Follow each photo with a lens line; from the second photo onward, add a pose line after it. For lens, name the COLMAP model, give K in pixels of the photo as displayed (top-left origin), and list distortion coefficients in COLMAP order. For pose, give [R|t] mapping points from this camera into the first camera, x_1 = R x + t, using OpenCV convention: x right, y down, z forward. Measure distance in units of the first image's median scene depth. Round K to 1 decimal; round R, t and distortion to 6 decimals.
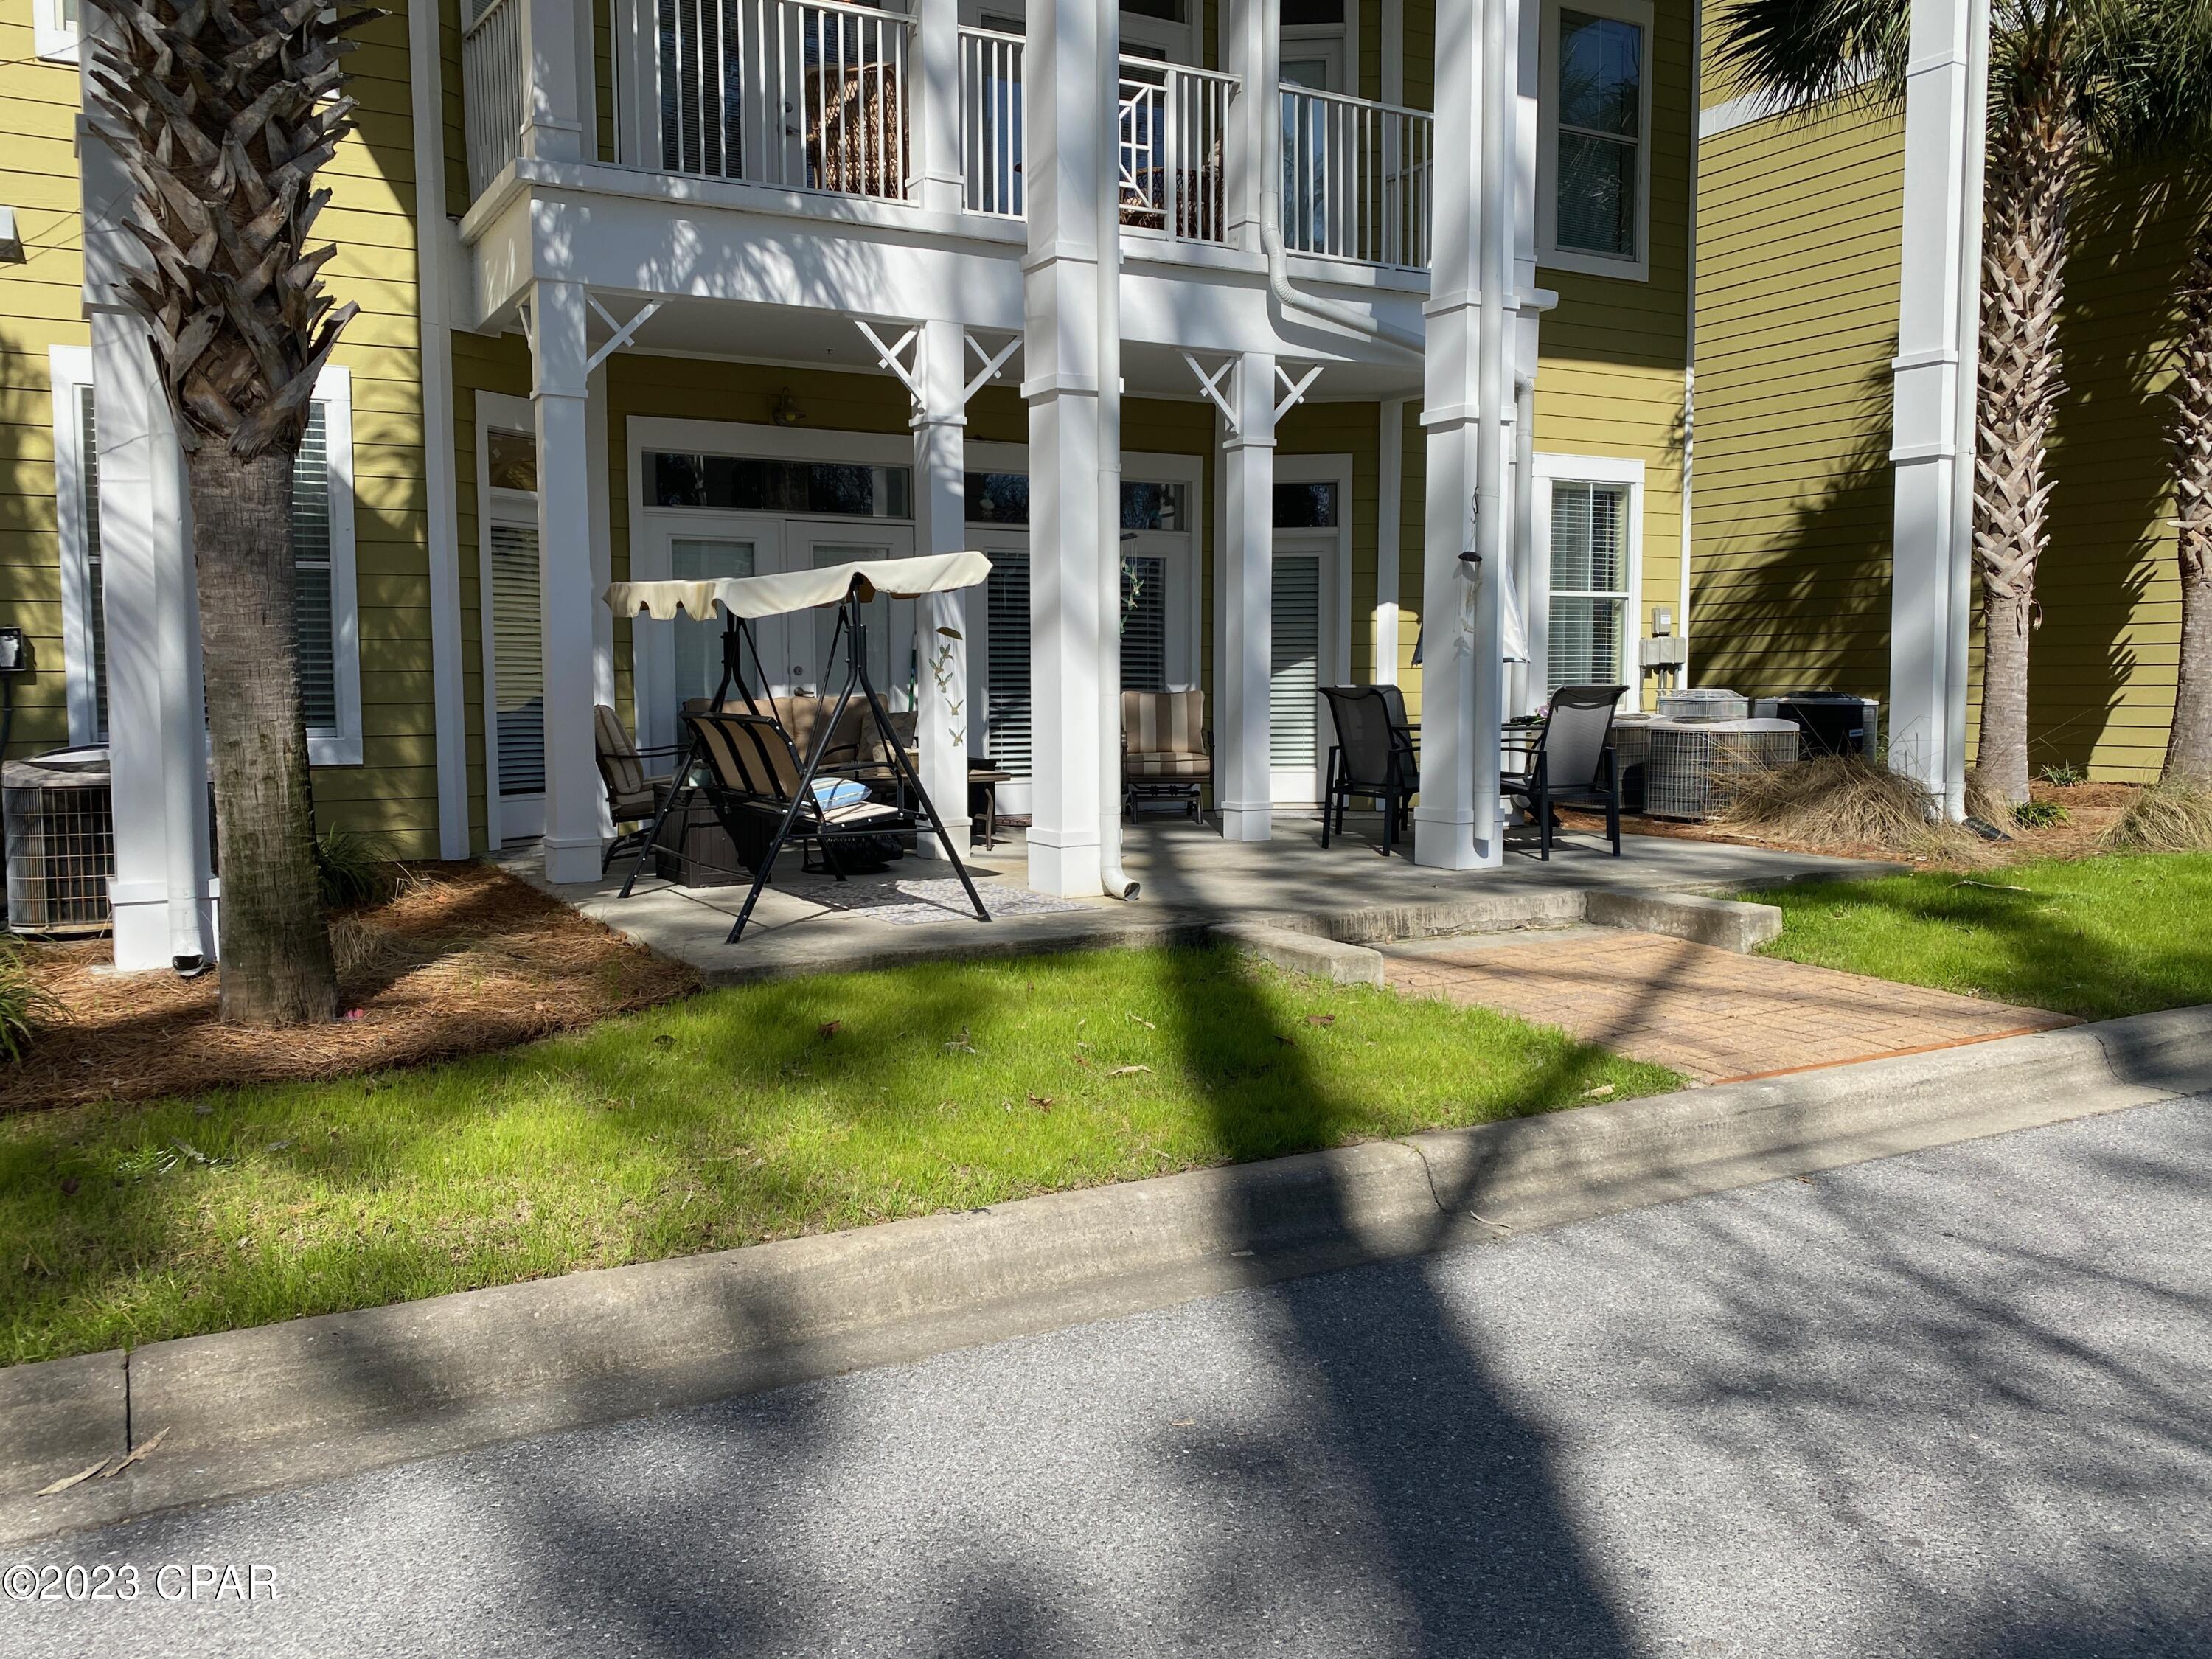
lens RADIAL K [[1800.1, 0, 1110.1], [0, 1800.1, 816.6], [0, 0, 1]] dist [0.018424, -0.003592]
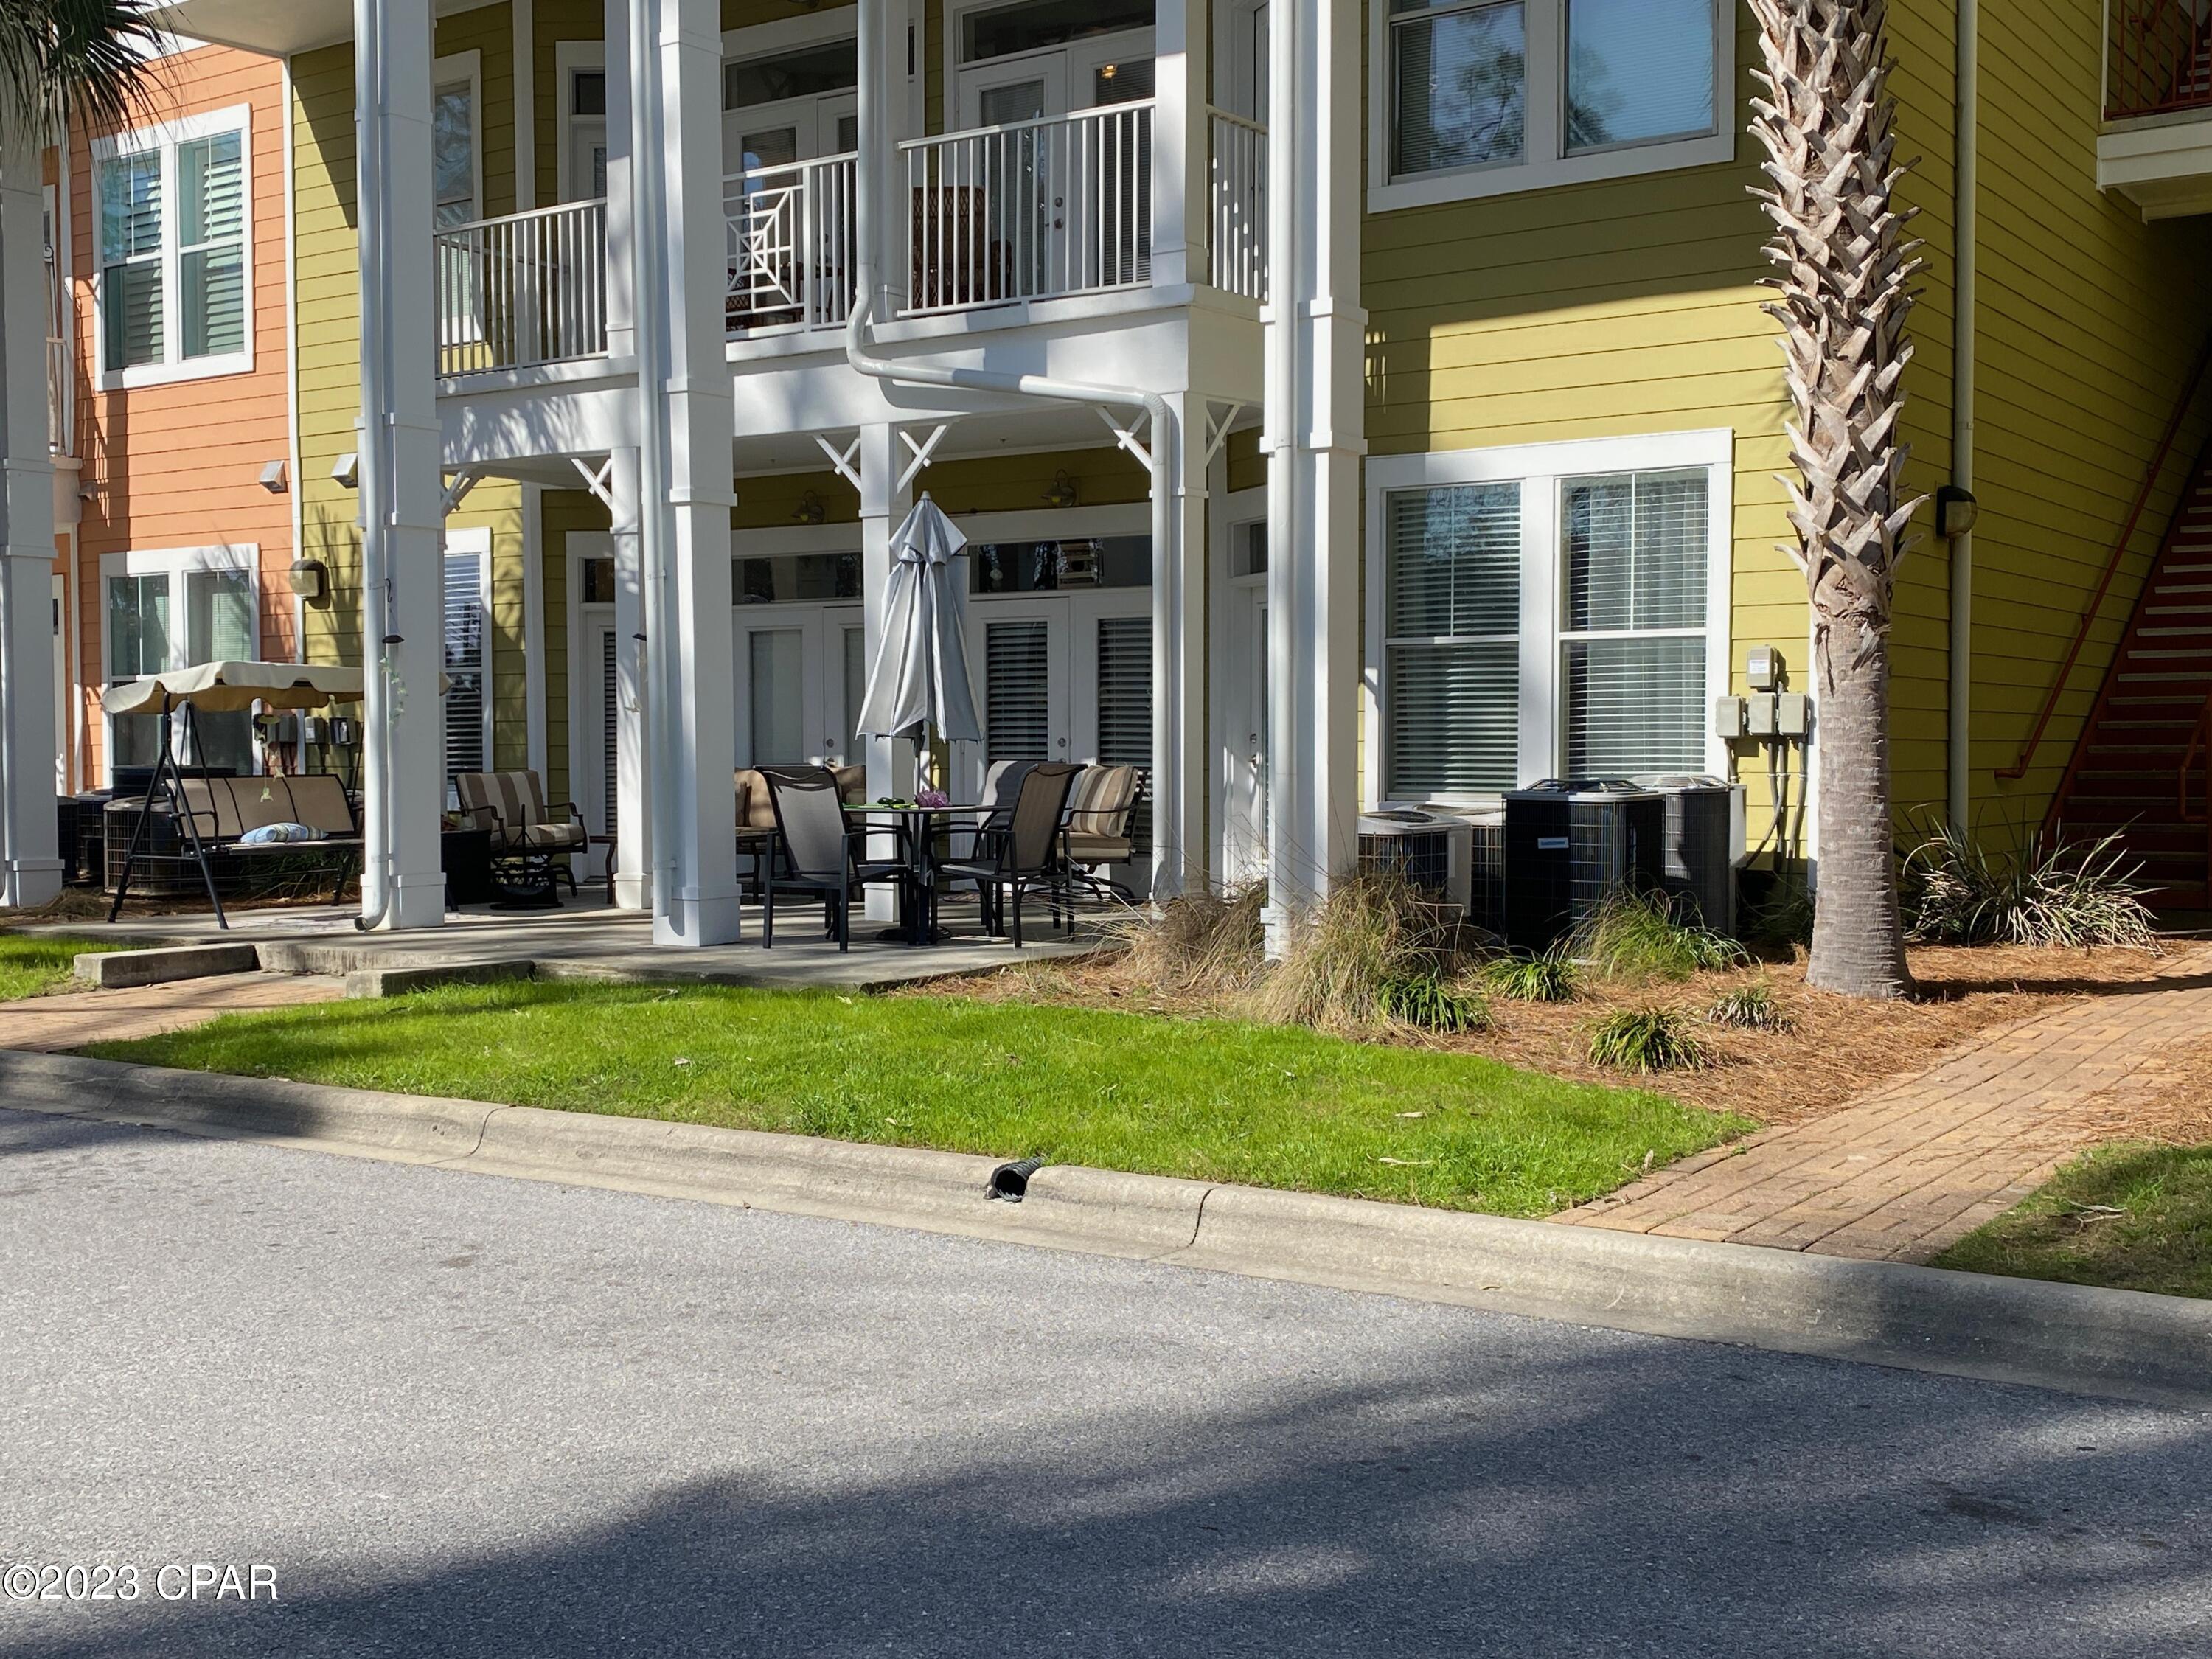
lens RADIAL K [[2422.5, 0, 1108.7], [0, 2422.5, 842.4], [0, 0, 1]] dist [0.085214, 0.000000]
pose [[0.439956, 0.040268, -0.897116, 1.490382], [-0.069387, 0.997532, 0.010747, -0.057905], [0.895335, 0.057520, 0.441664, 0.601351]]
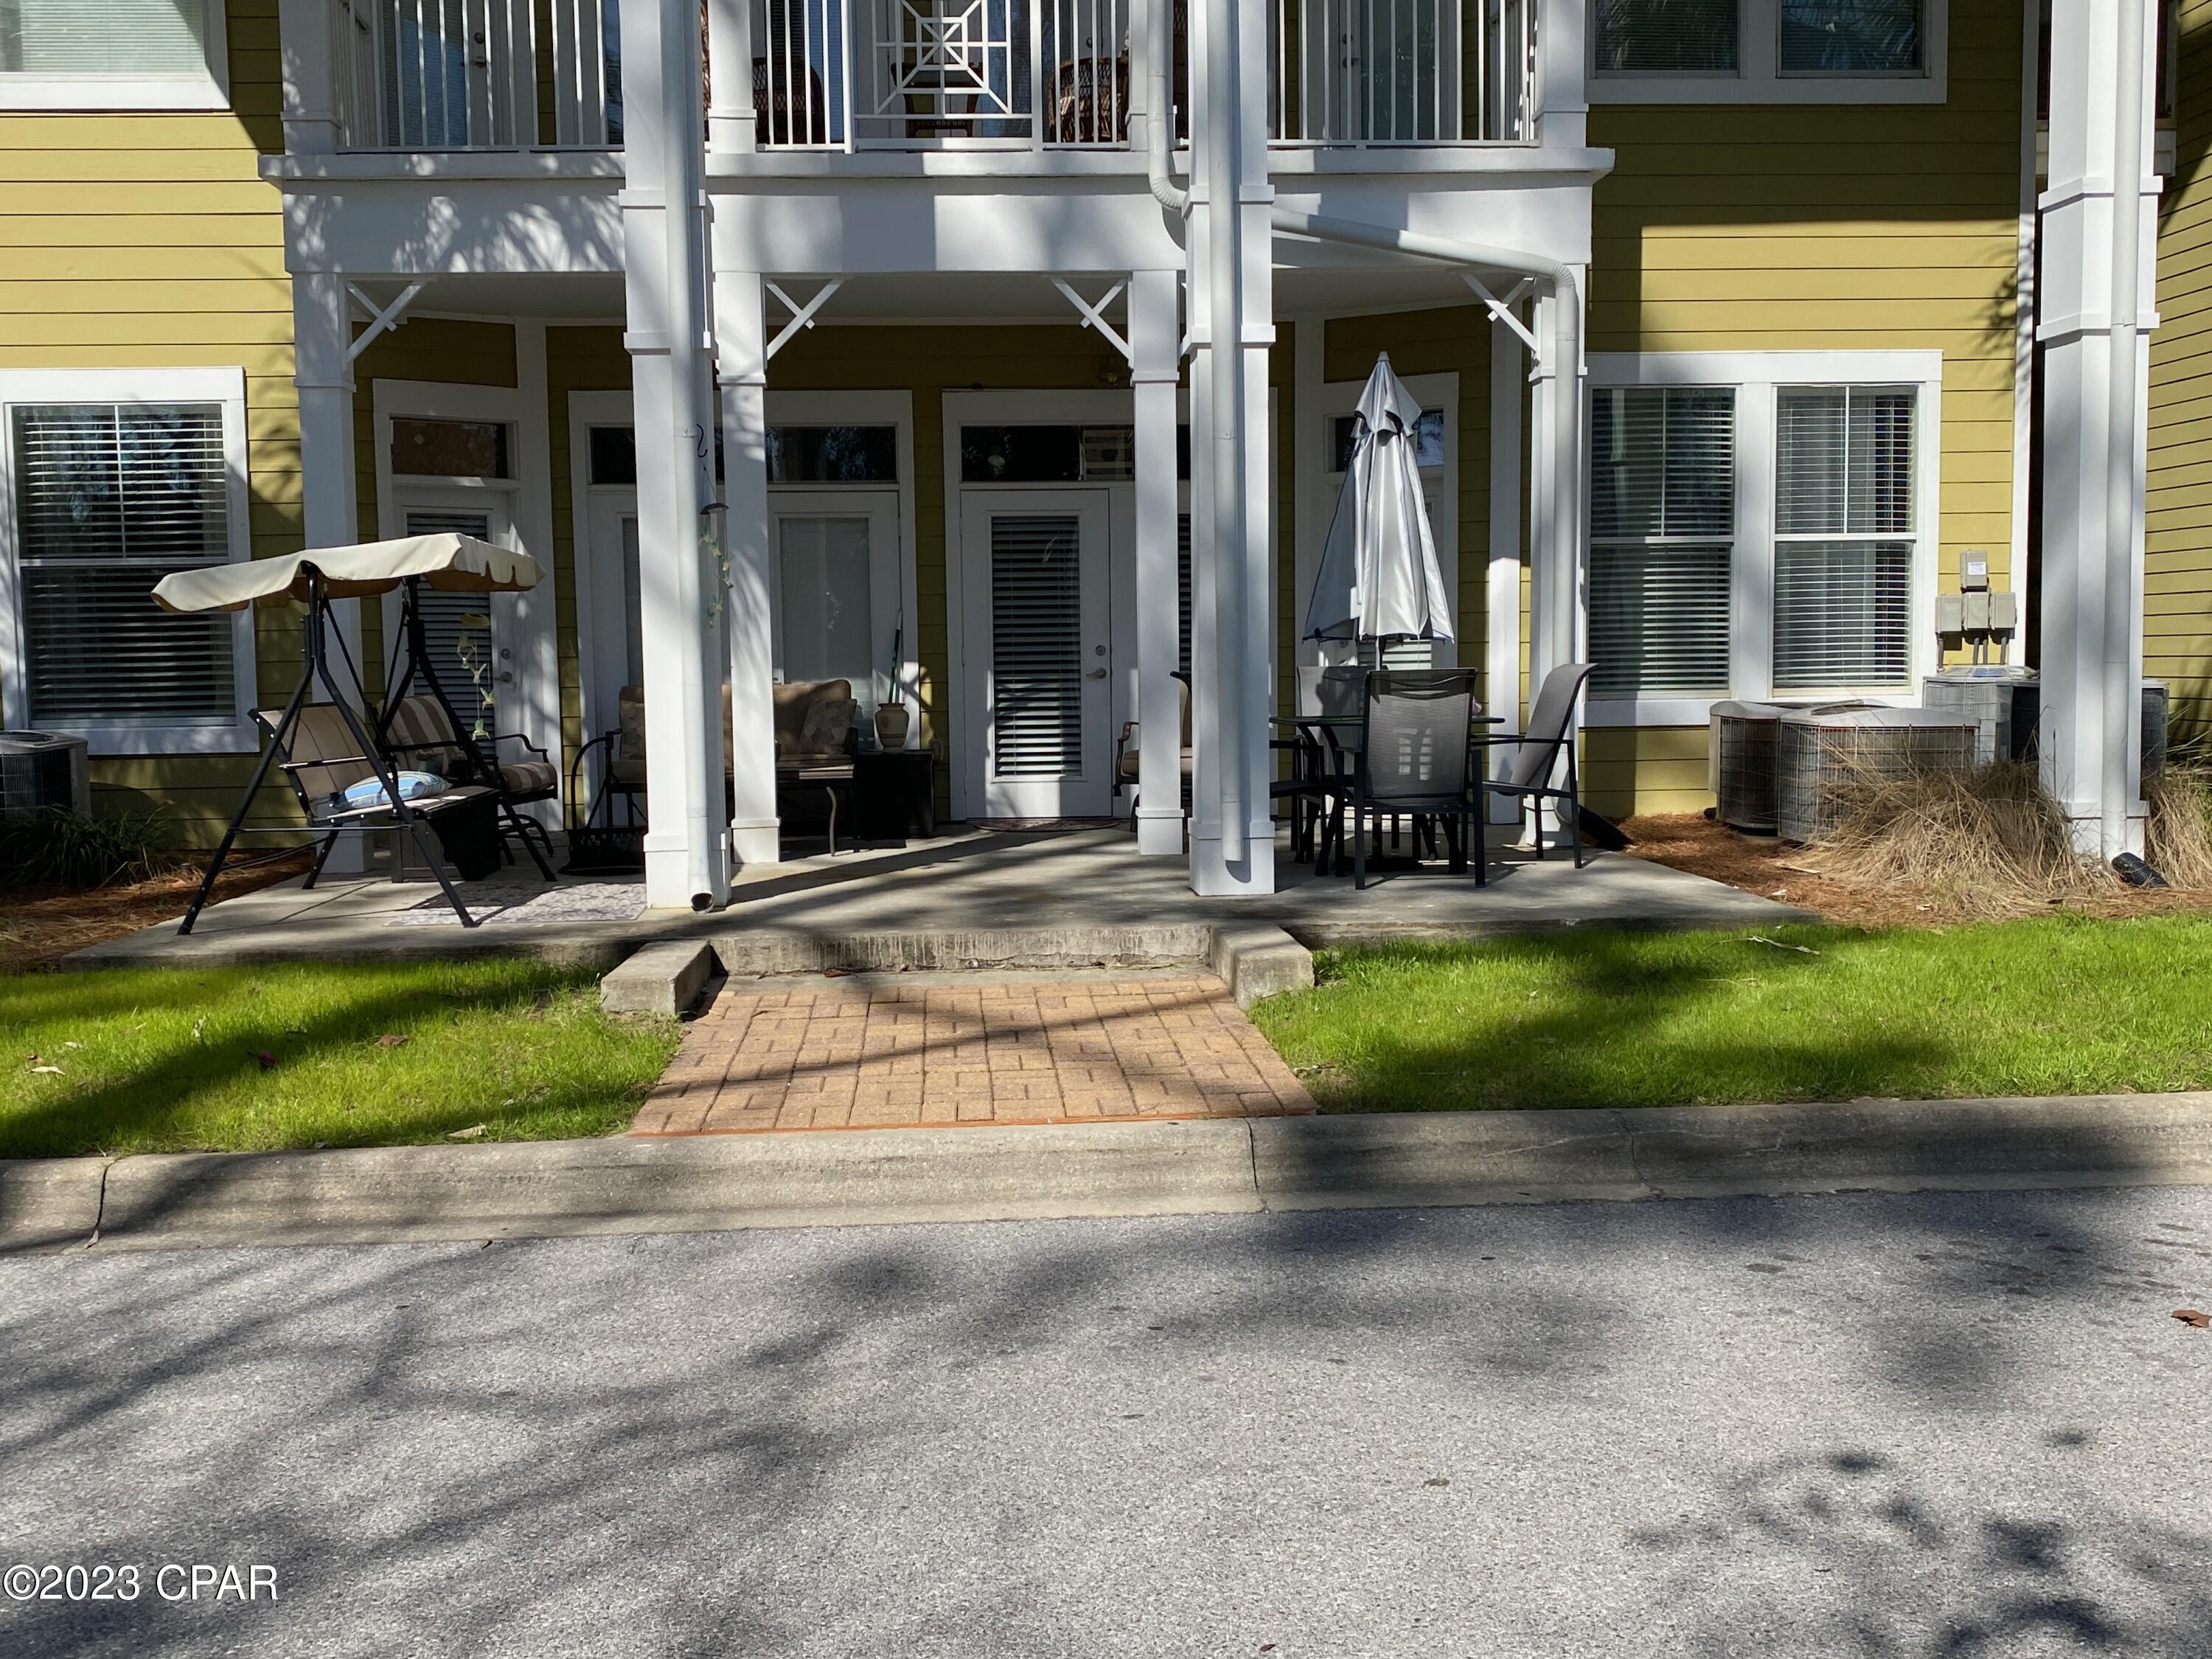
lens RADIAL K [[2198.0, 0, 1103.3], [0, 2198.0, 820.8], [0, 0, 1]] dist [0.019156, 0.000000]
pose [[0.898646, 0.023767, -0.438030, 0.570398], [-0.023214, 0.999709, 0.006618, -0.009374], [0.438059, 0.004221, 0.898936, 0.083880]]
